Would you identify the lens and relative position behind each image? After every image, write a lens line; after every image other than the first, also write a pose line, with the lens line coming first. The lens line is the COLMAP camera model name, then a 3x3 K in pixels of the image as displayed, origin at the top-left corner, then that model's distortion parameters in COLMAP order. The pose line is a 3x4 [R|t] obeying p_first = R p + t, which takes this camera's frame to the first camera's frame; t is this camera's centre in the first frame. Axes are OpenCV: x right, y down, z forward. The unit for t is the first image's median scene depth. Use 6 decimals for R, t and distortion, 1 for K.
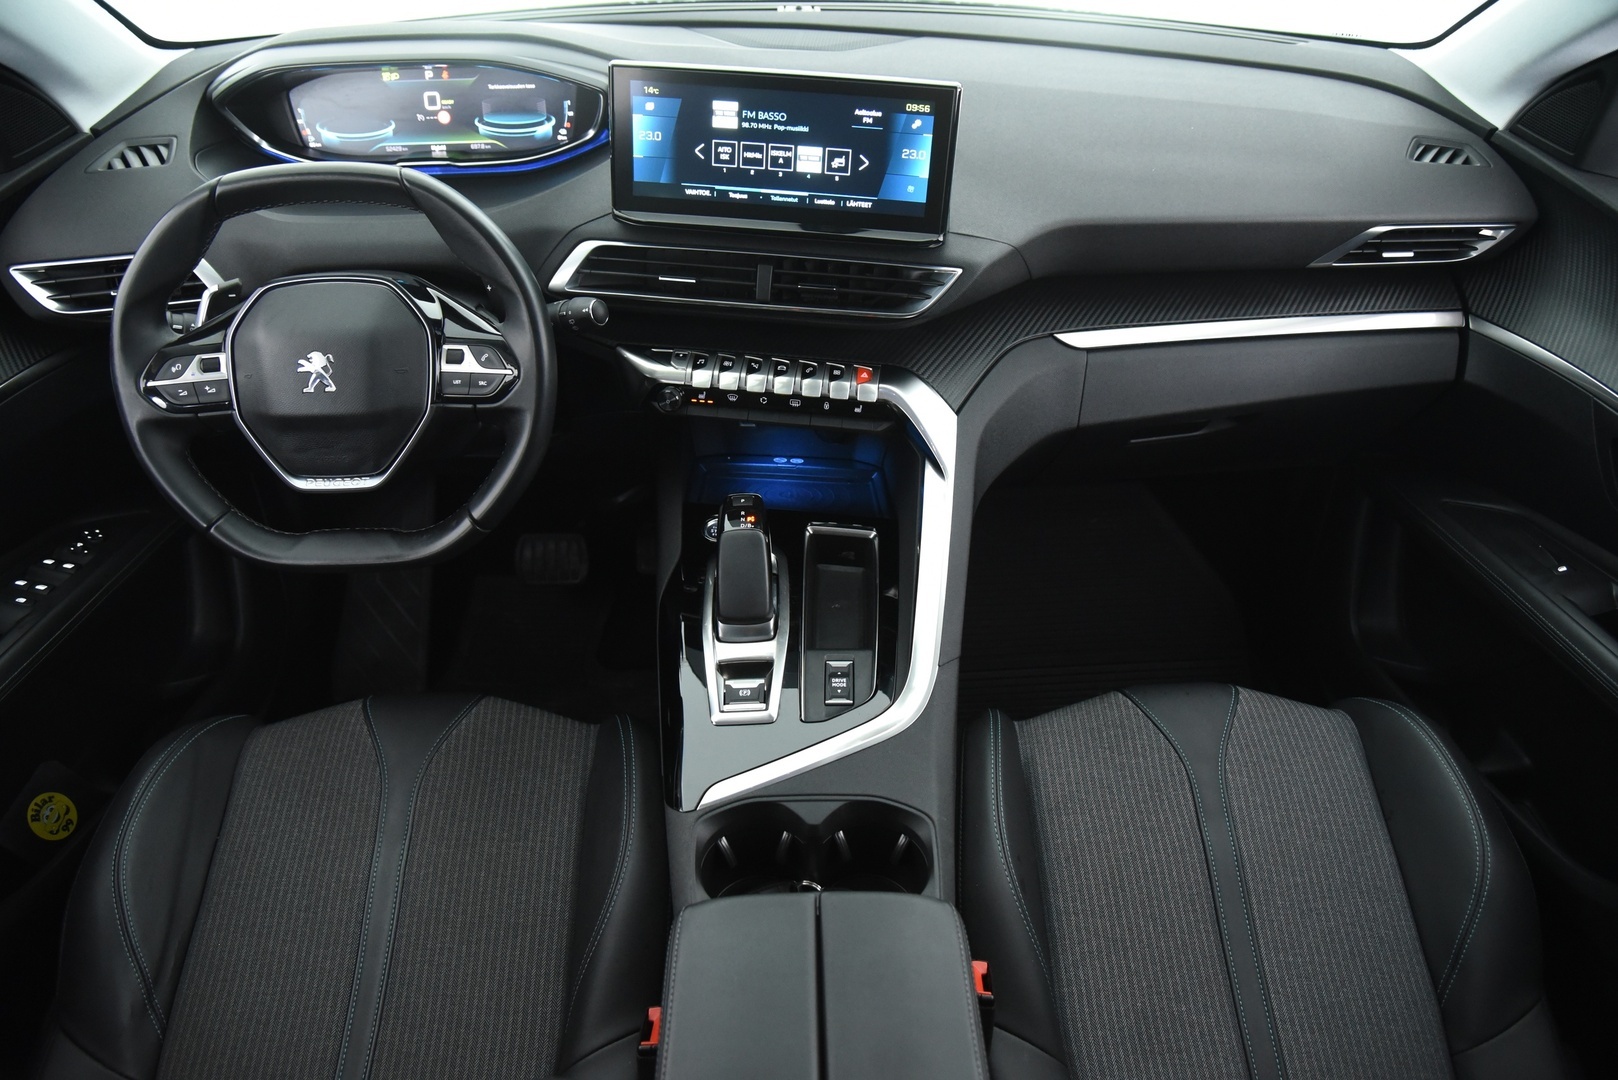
lens RADIAL K [[1163.4, 0, 758.8], [0, 1163.4, 578.1], [0, 0, 1]] dist [-0.084880, 0.010837]
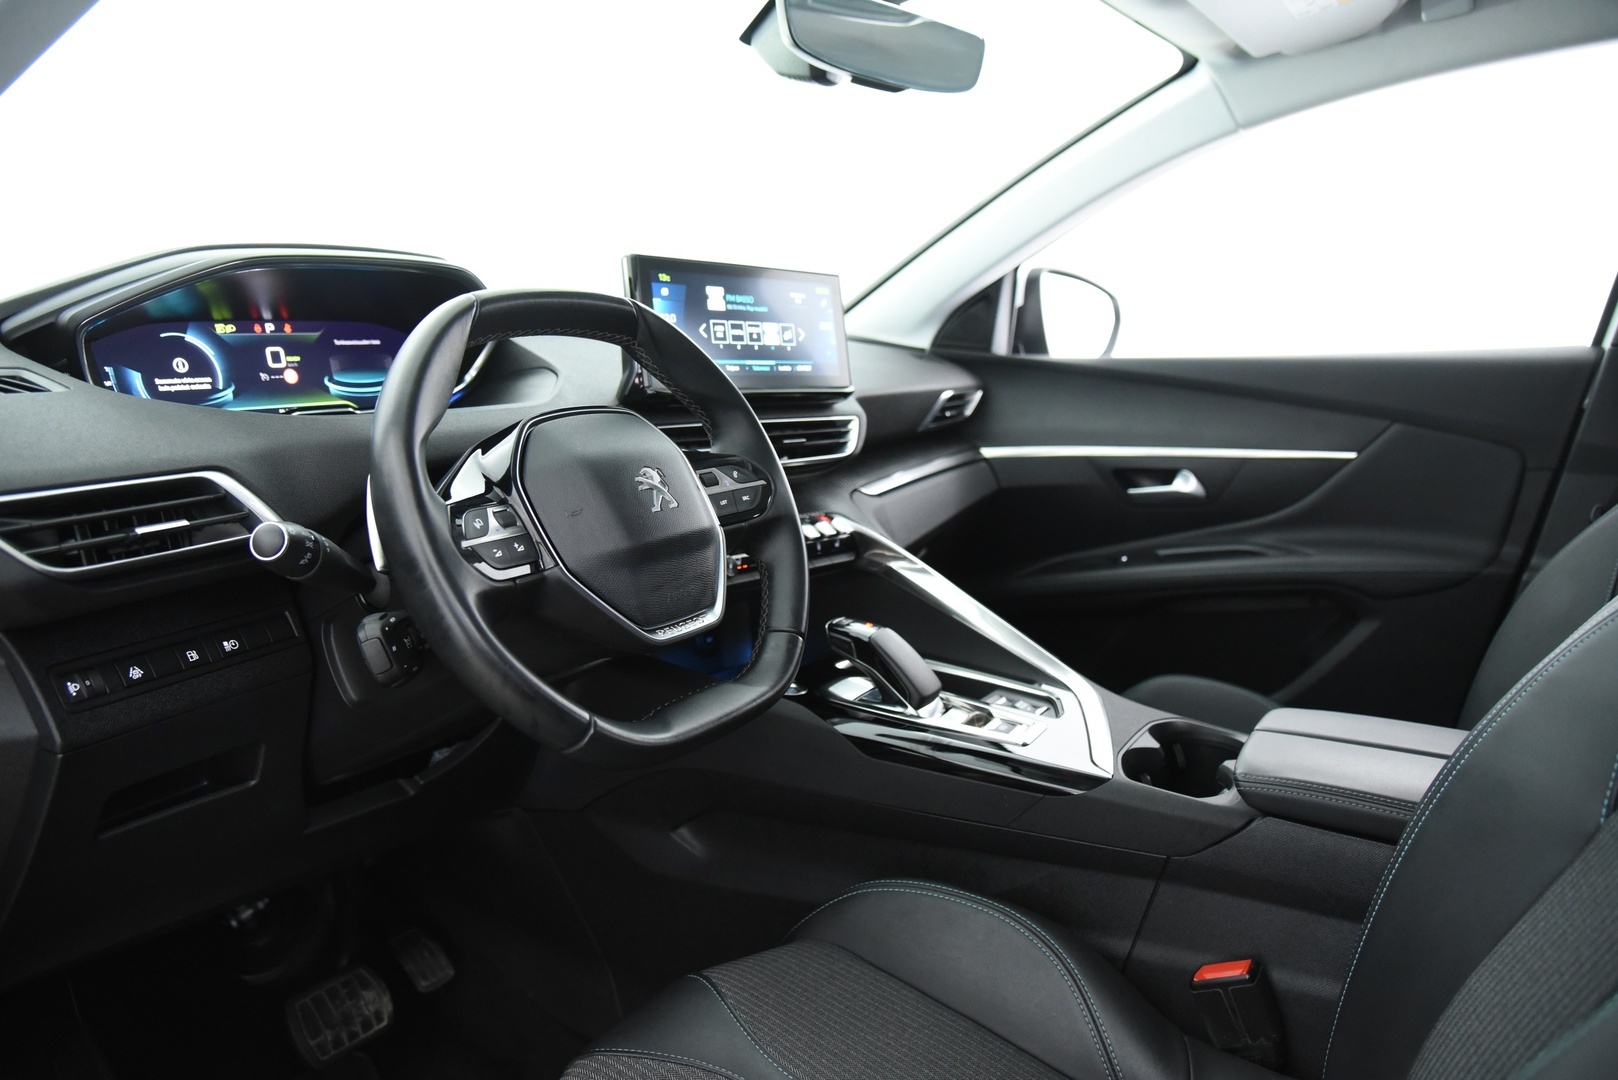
lens RADIAL K [[1163.4, 0, 812.2], [0, 1163.4, 551.4], [0, 0, 1]] dist [-0.084880, 0.010837]
pose [[0.531129, -0.142353, 0.835247, -0.932460], [0.525138, 0.828923, -0.192658, 0.071088], [-0.664930, 0.540946, 0.515020, 0.463711]]
